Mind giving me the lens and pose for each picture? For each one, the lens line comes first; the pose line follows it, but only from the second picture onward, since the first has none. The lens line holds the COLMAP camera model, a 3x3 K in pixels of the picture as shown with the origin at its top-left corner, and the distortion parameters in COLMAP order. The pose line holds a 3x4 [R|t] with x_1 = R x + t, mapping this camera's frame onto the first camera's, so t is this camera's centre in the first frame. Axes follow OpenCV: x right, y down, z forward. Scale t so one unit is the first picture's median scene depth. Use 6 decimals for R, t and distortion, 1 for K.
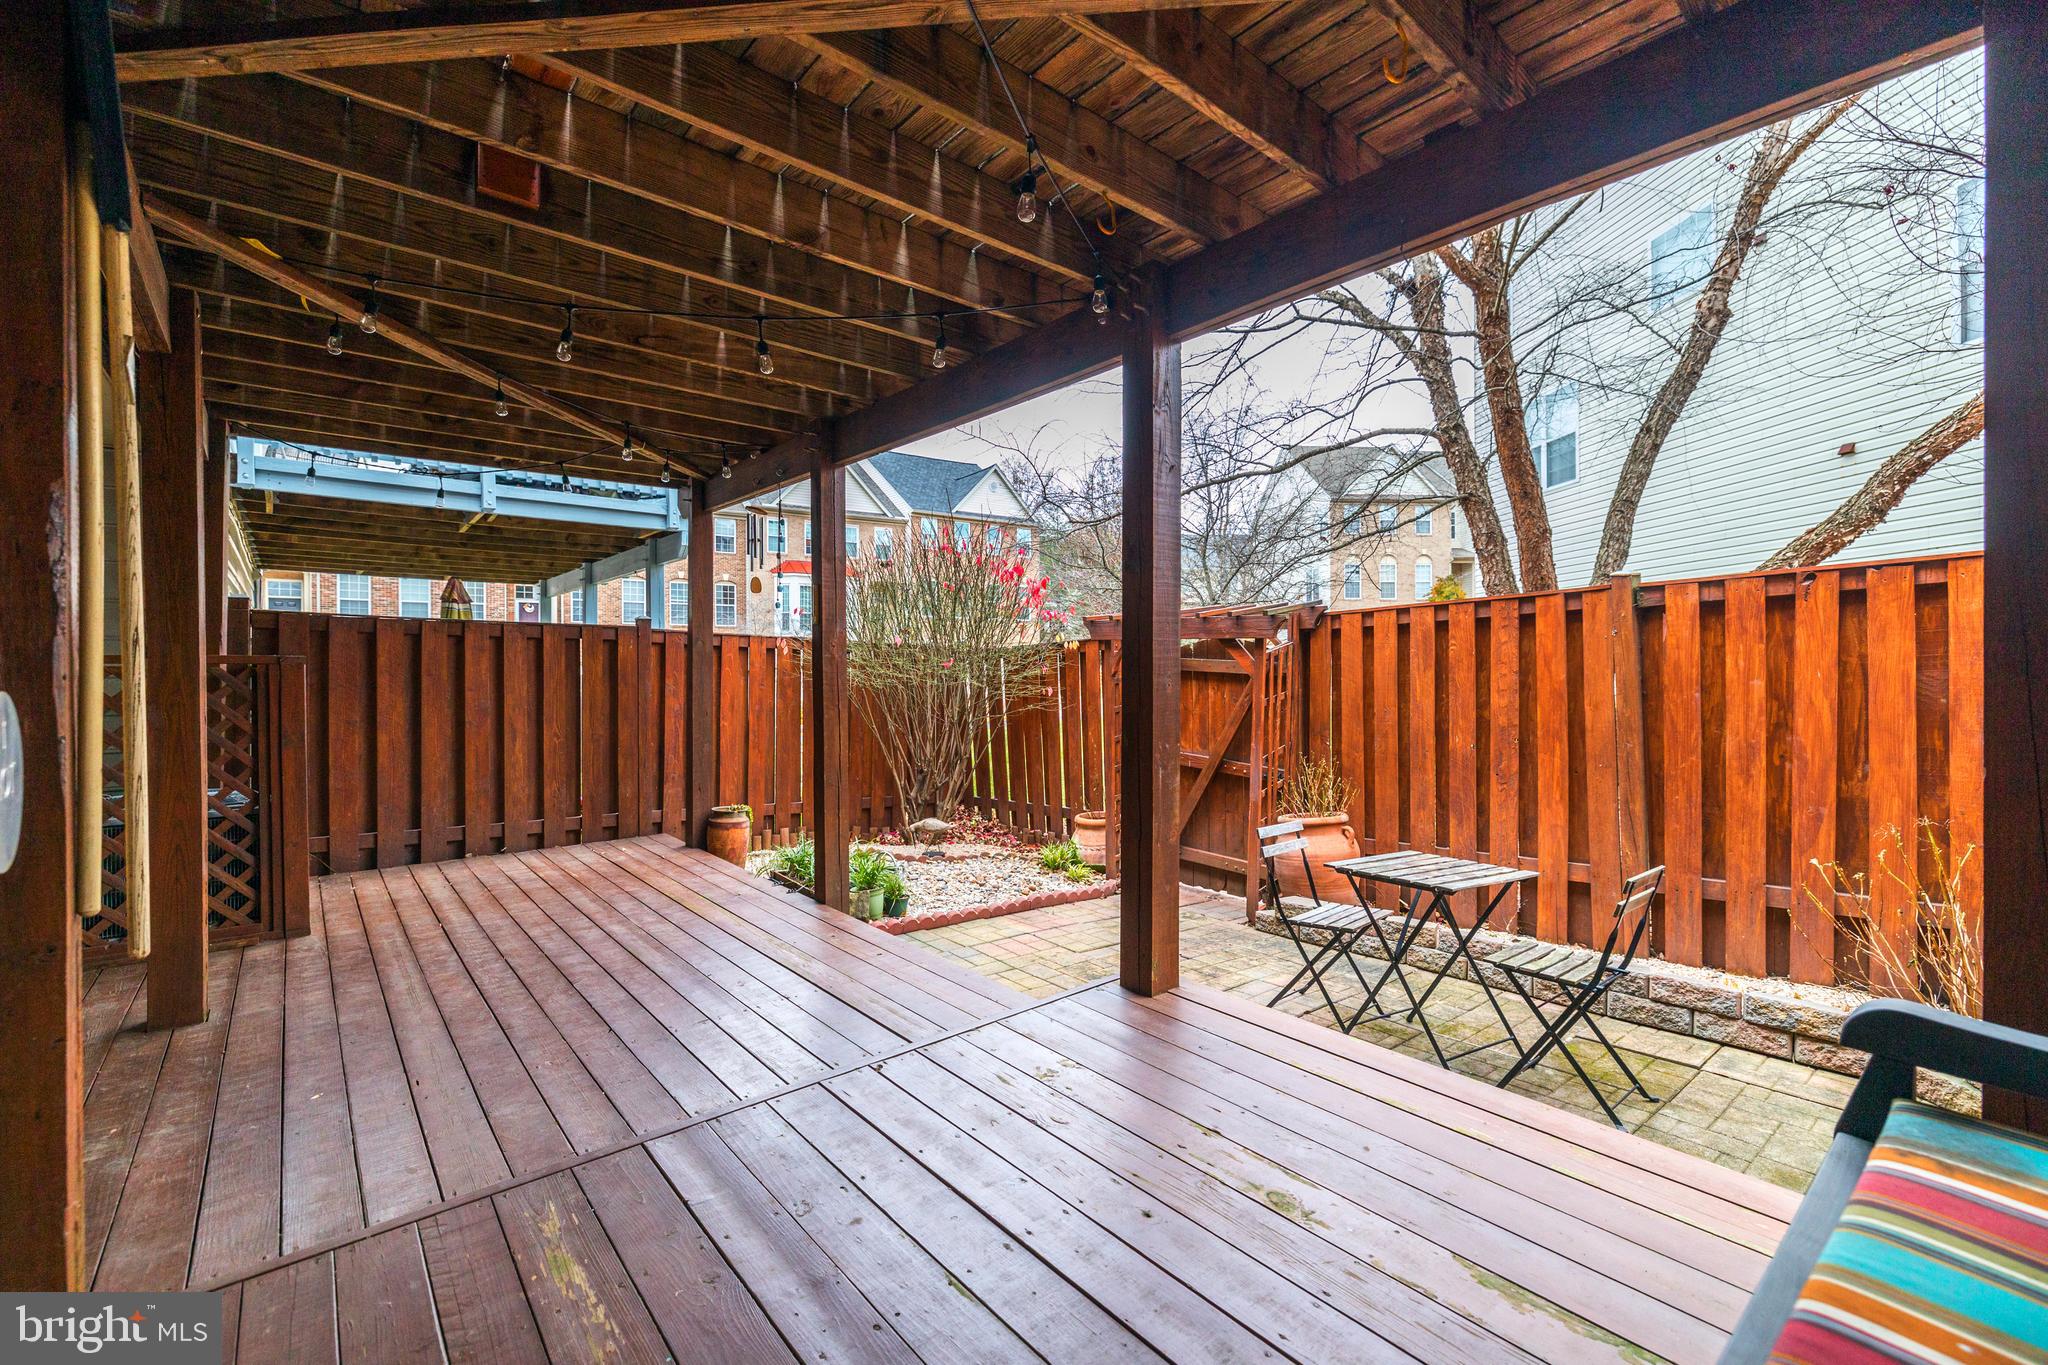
lens RADIAL K [[870.7, 0, 1035.1], [0, 870.7, 670.7], [0, 0, 1]] dist [0.001578, -0.000007]
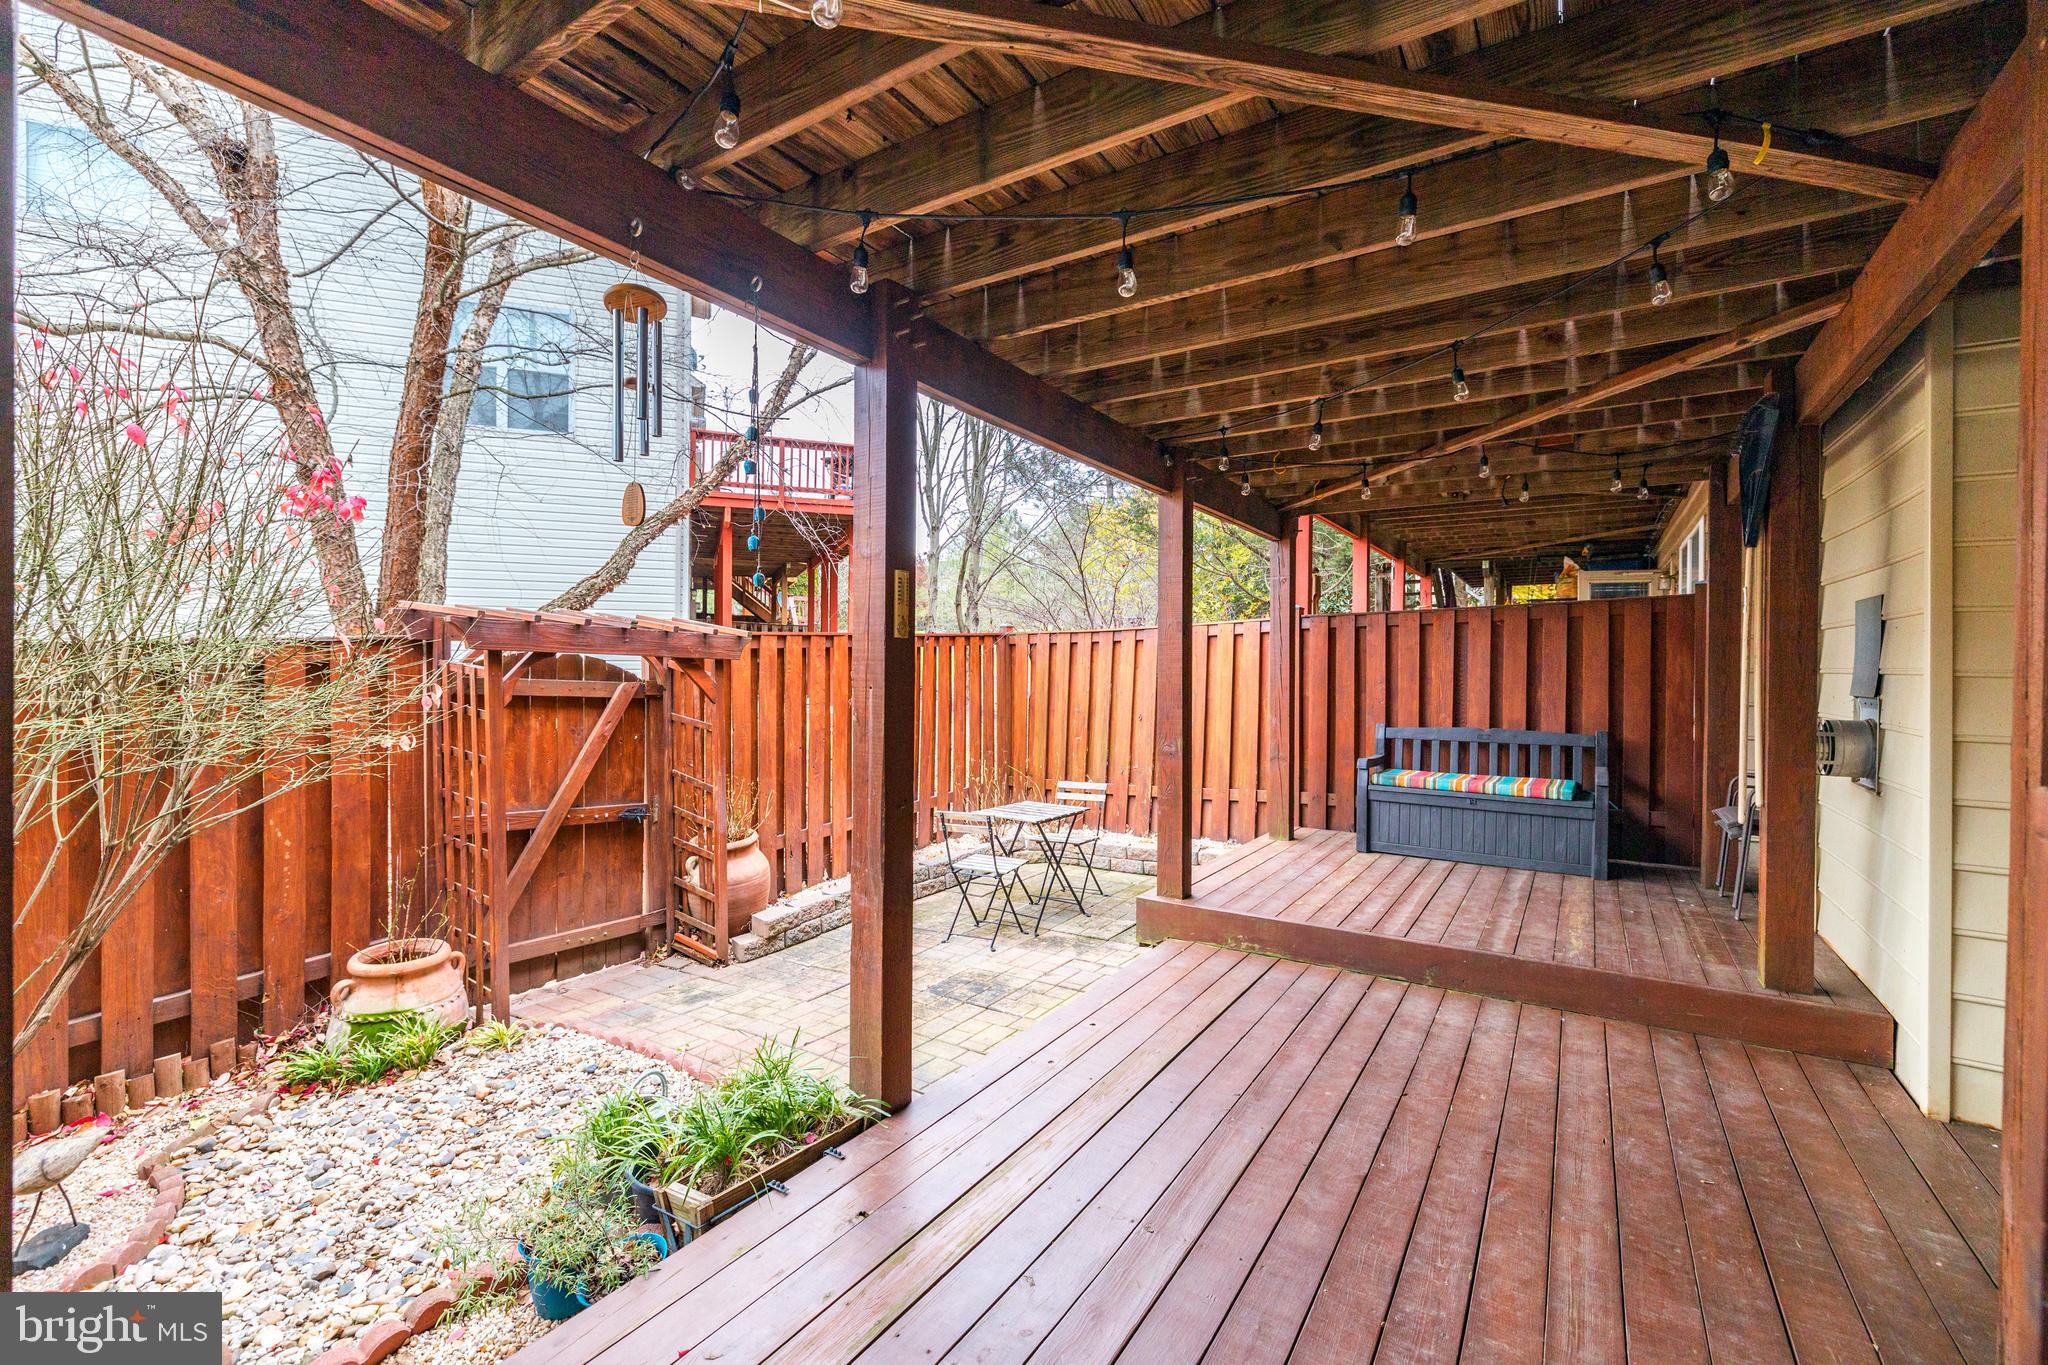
lens RADIAL K [[870.7, 0, 1035.5], [0, 870.7, 682.2], [0, 0, 1]] dist [0.001578, -0.000007]
pose [[-0.301042, -0.013021, 0.953522, -1.041040], [-0.003544, 0.999915, 0.012536, -0.034519], [-0.953604, 0.000395, -0.301062, 1.373806]]
